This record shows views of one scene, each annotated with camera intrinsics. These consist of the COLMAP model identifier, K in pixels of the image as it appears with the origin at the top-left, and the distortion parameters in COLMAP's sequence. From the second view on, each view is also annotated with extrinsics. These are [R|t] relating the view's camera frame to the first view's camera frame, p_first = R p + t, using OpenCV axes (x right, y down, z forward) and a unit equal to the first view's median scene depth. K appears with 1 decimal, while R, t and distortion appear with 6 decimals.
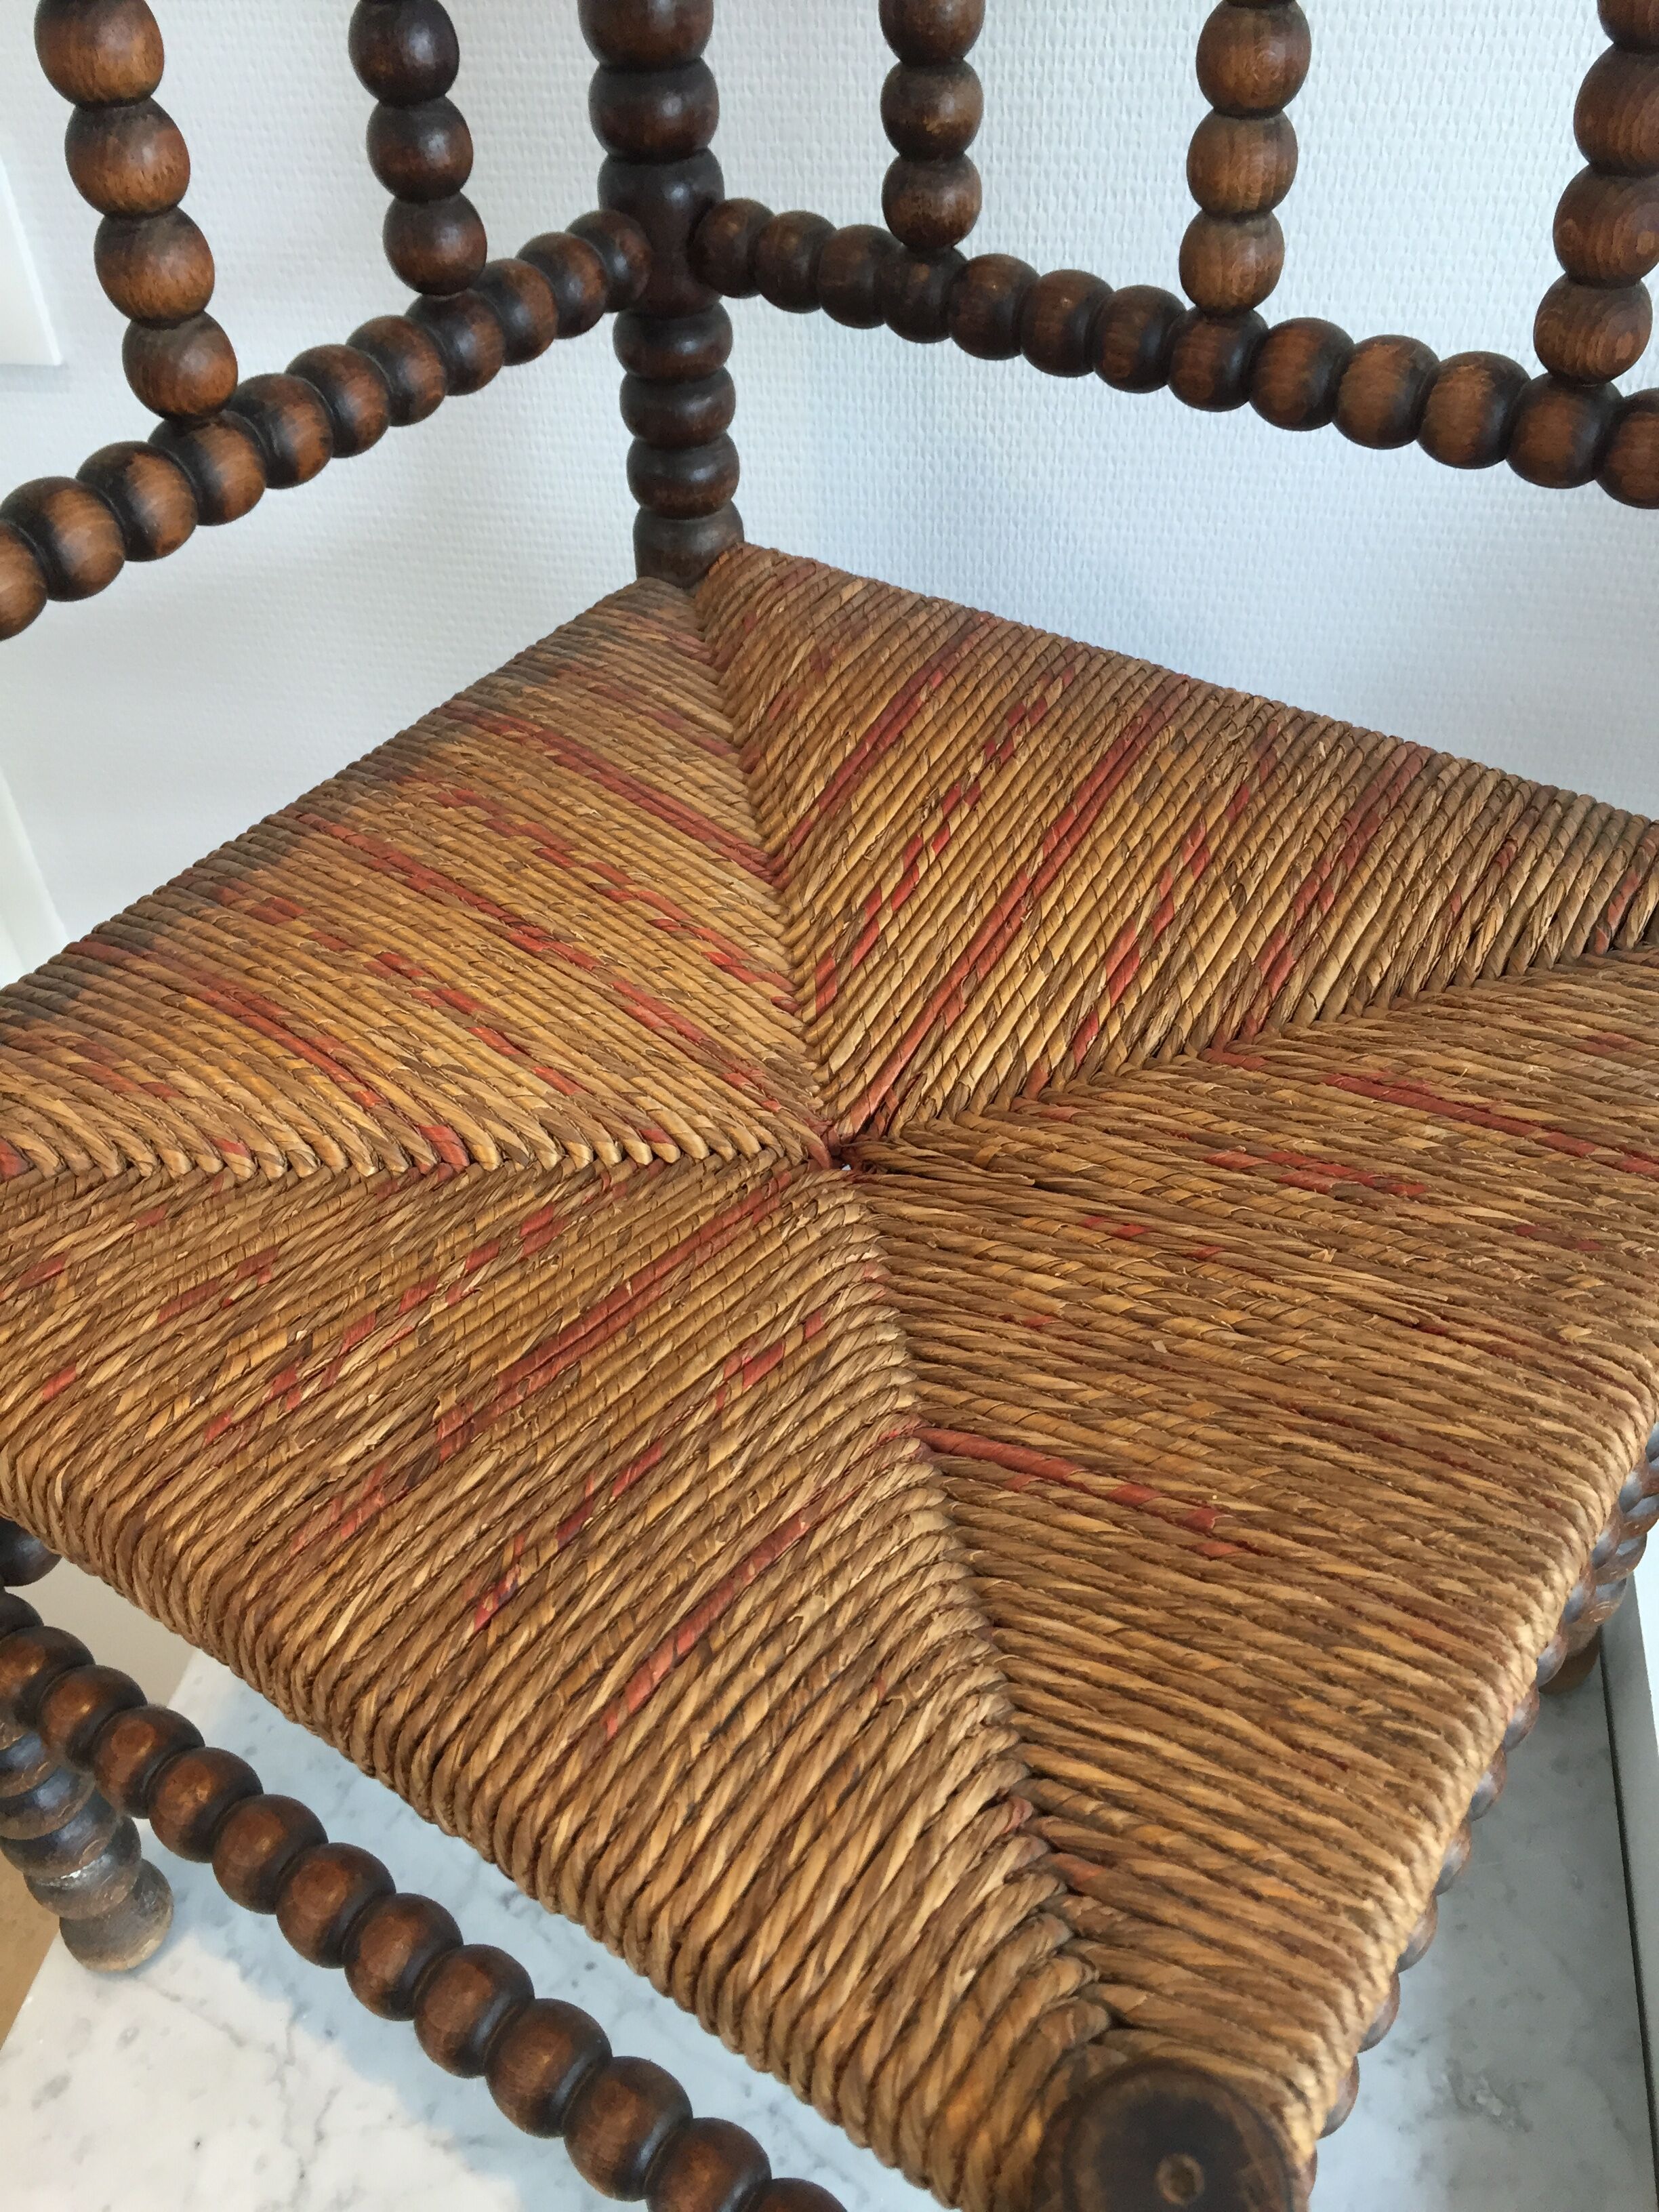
lens RADIAL K [[1911.4, 0, 829.5], [0, 1911.4, 1106.0], [0, 0, 1]] dist [0.121974, -0.188226]
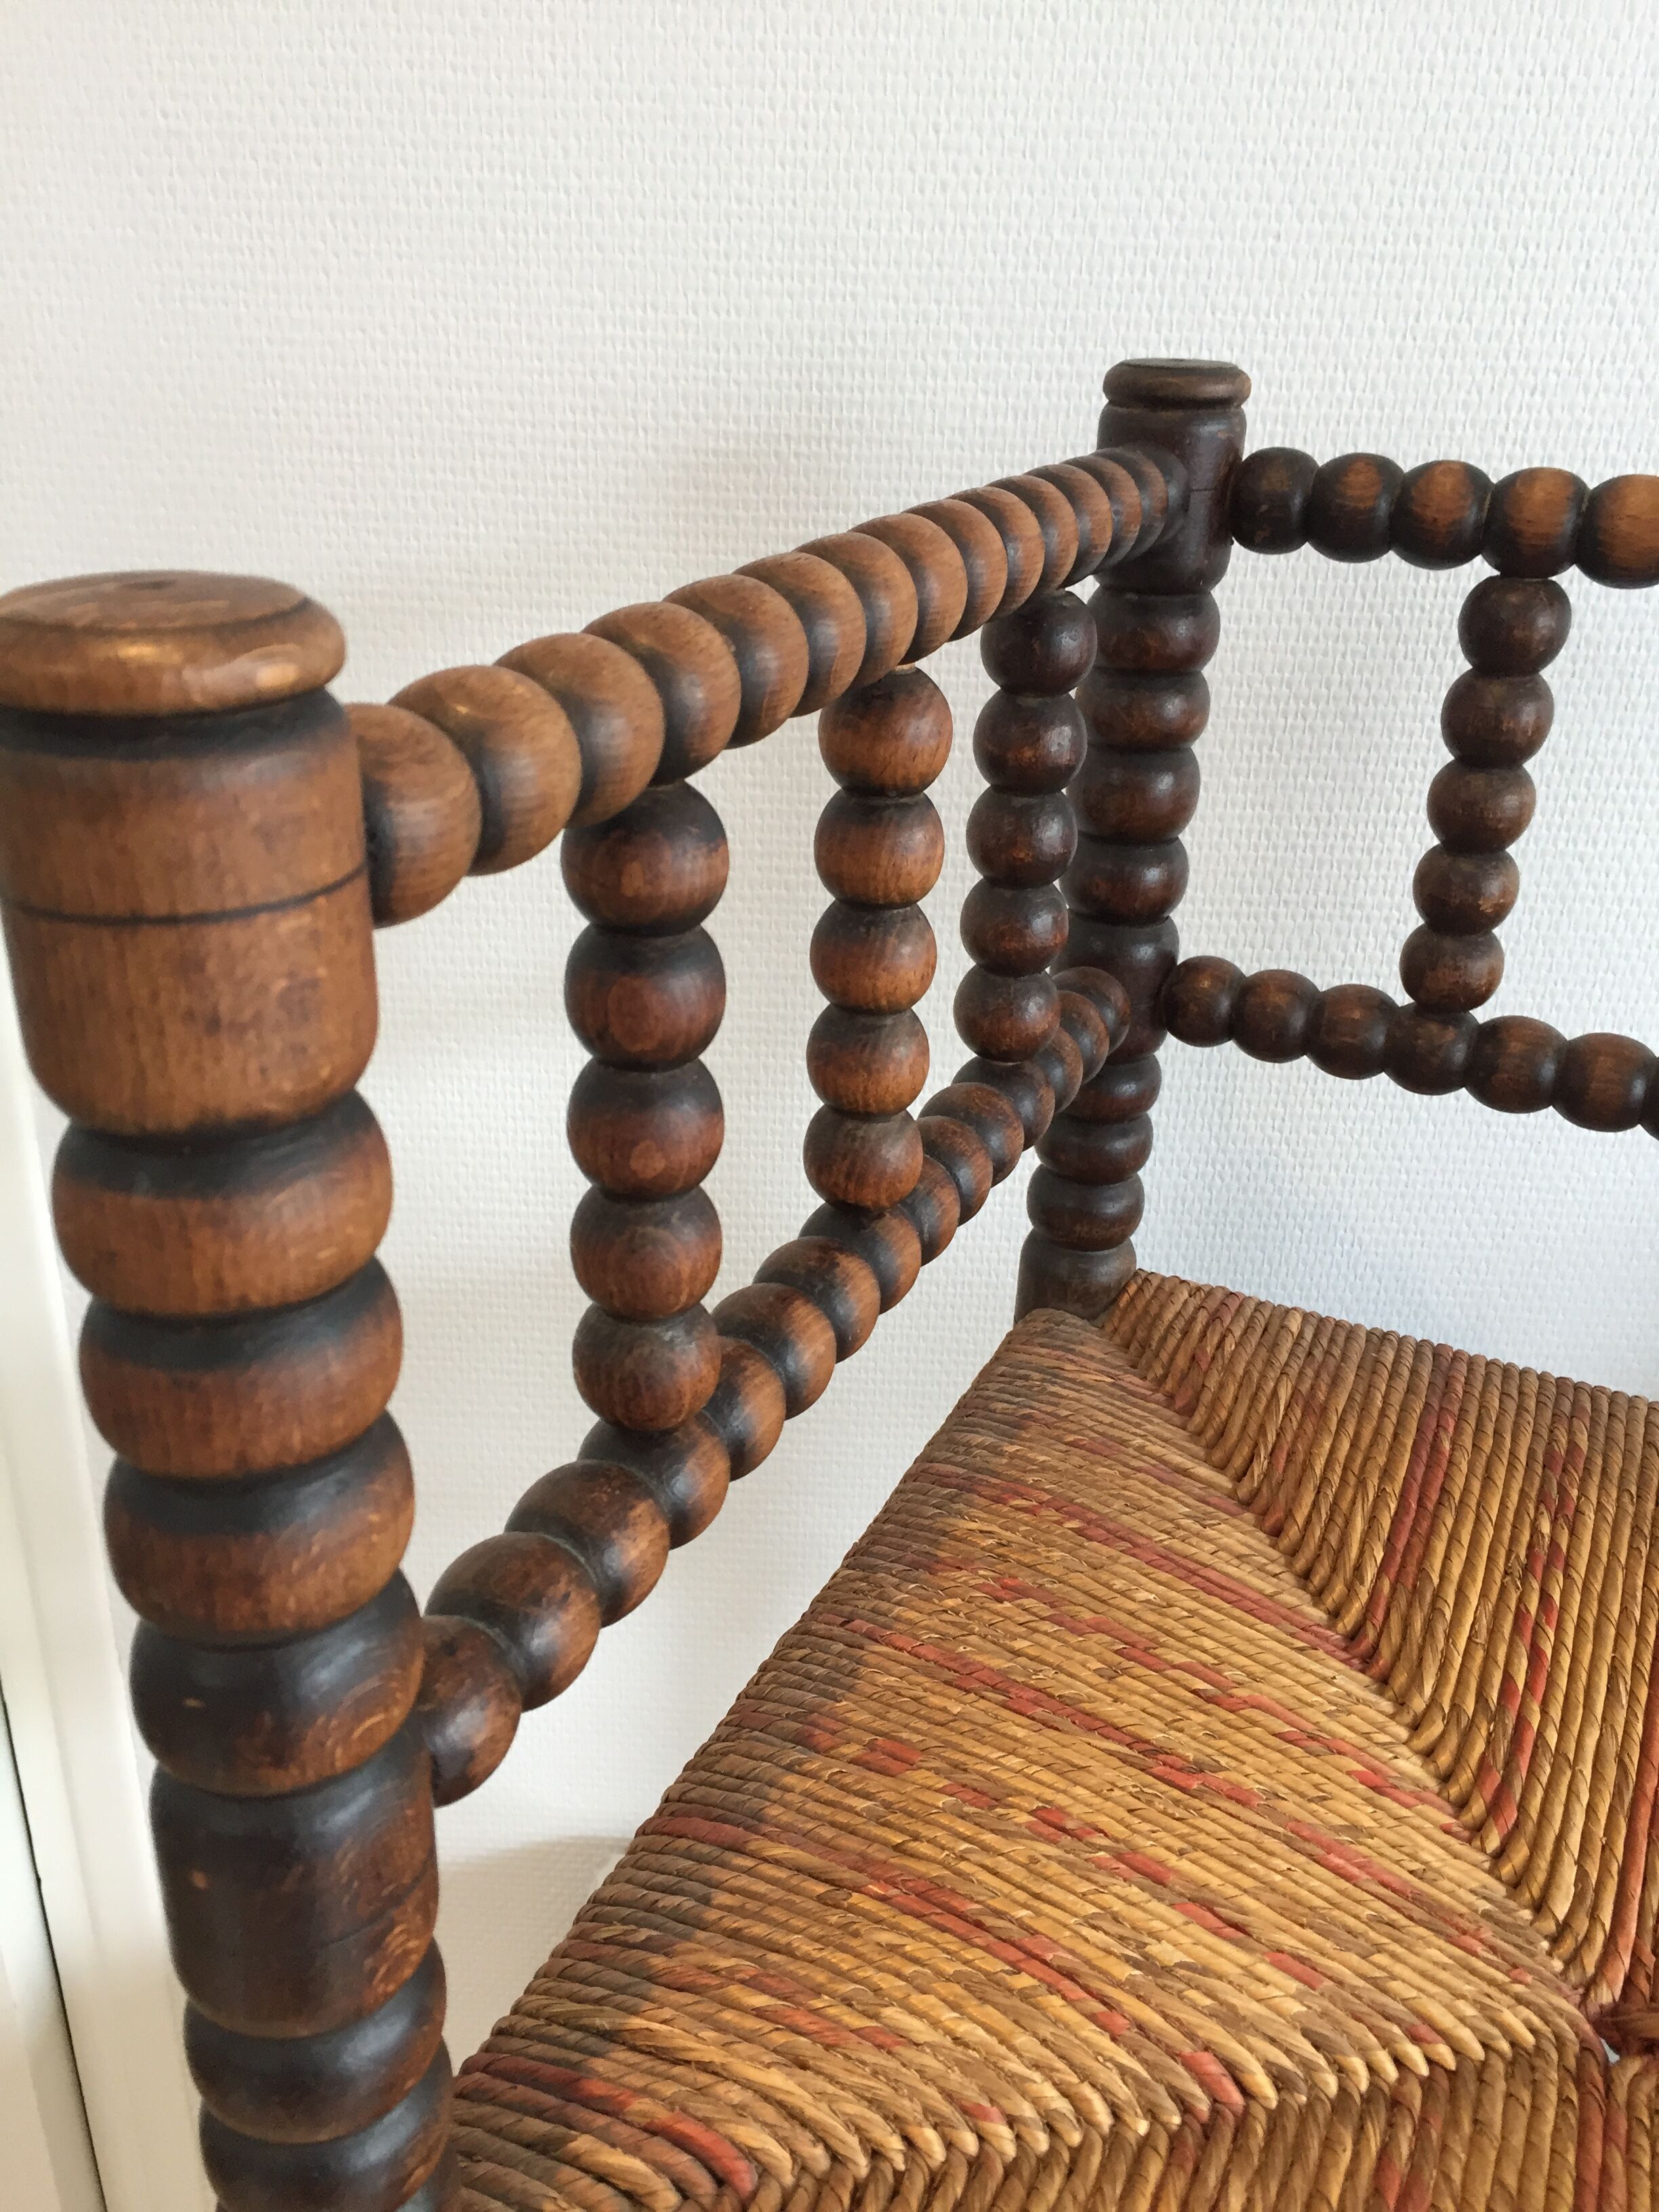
lens RADIAL K [[1925.0, 0, 829.5], [0, 1925.0, 1106.0], [0, 0, 1]] dist [0.081991, -0.130210]
pose [[0.985186, -0.008193, 0.171292, -0.455968], [0.059220, 0.953664, -0.294989, -0.124897], [-0.160939, 0.300763, 0.940022, 0.135610]]
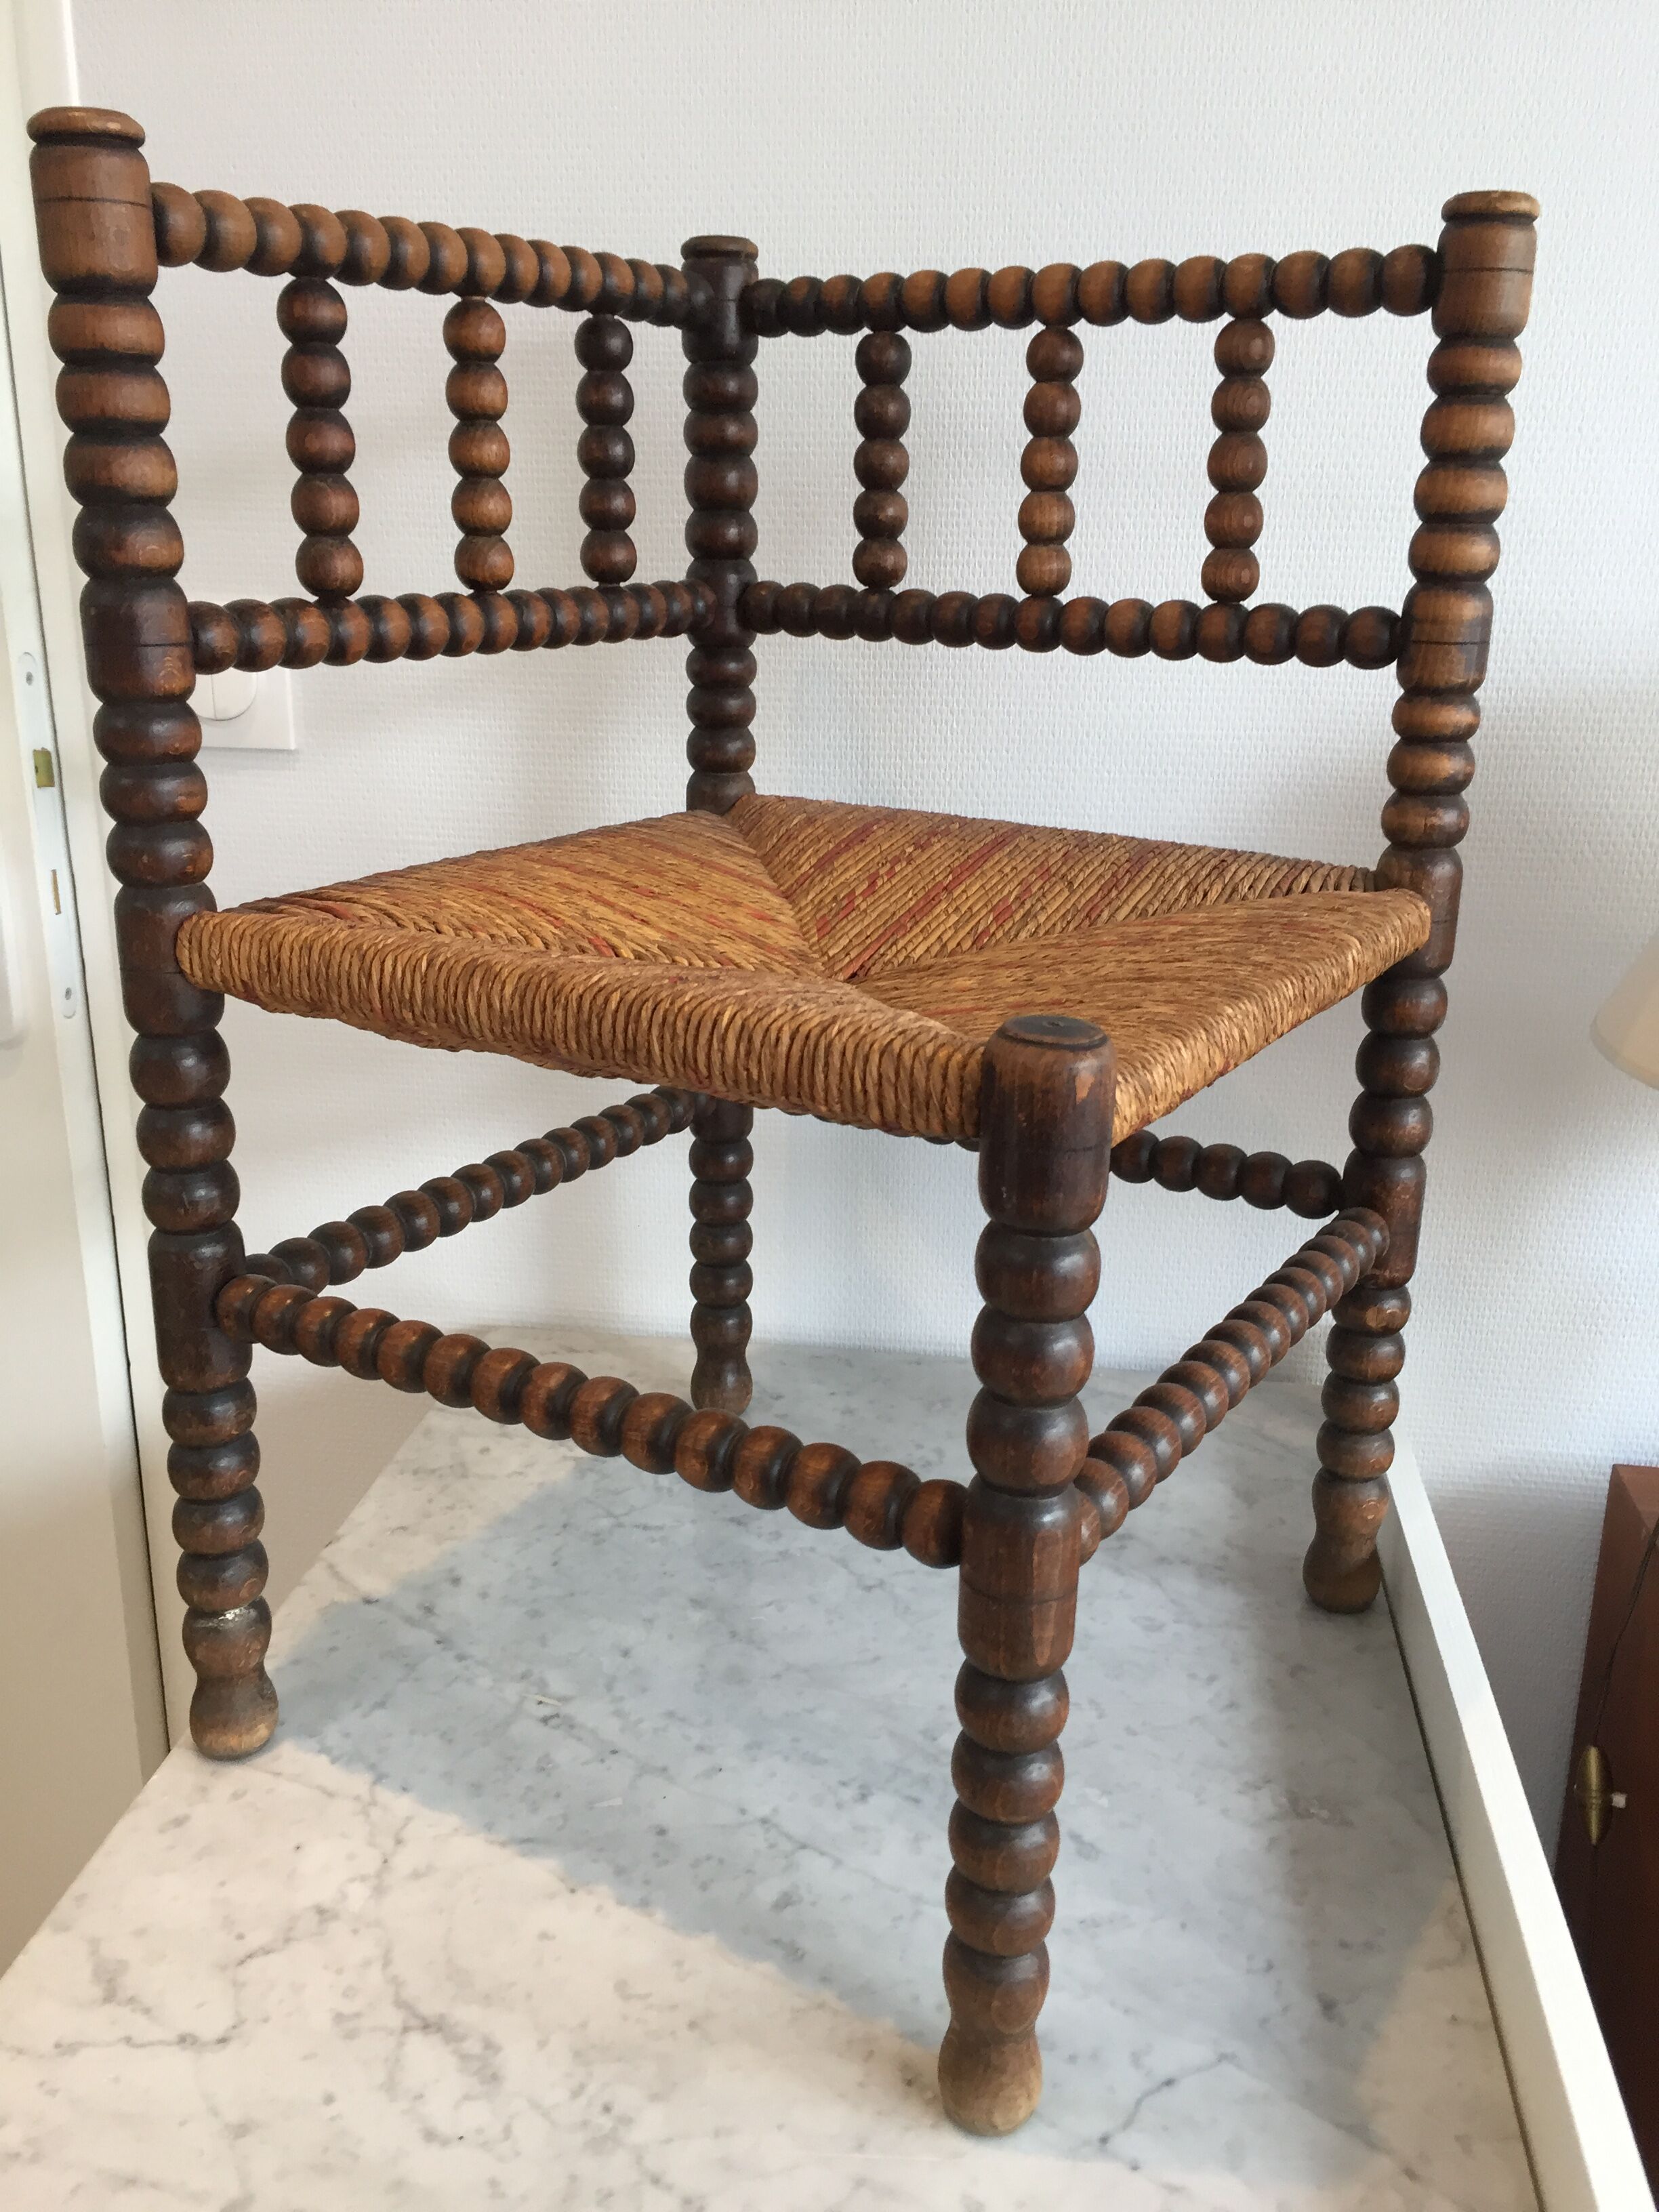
lens RADIAL K [[1911.4, 0, 829.5], [0, 1911.4, 1106.0], [0, 0, 1]] dist [0.121974, -0.188226]
pose [[0.997762, 0.026740, 0.061285, -0.094895], [0.001971, 0.904393, -0.426696, 0.791278], [-0.066836, 0.425862, 0.902316, -0.419964]]
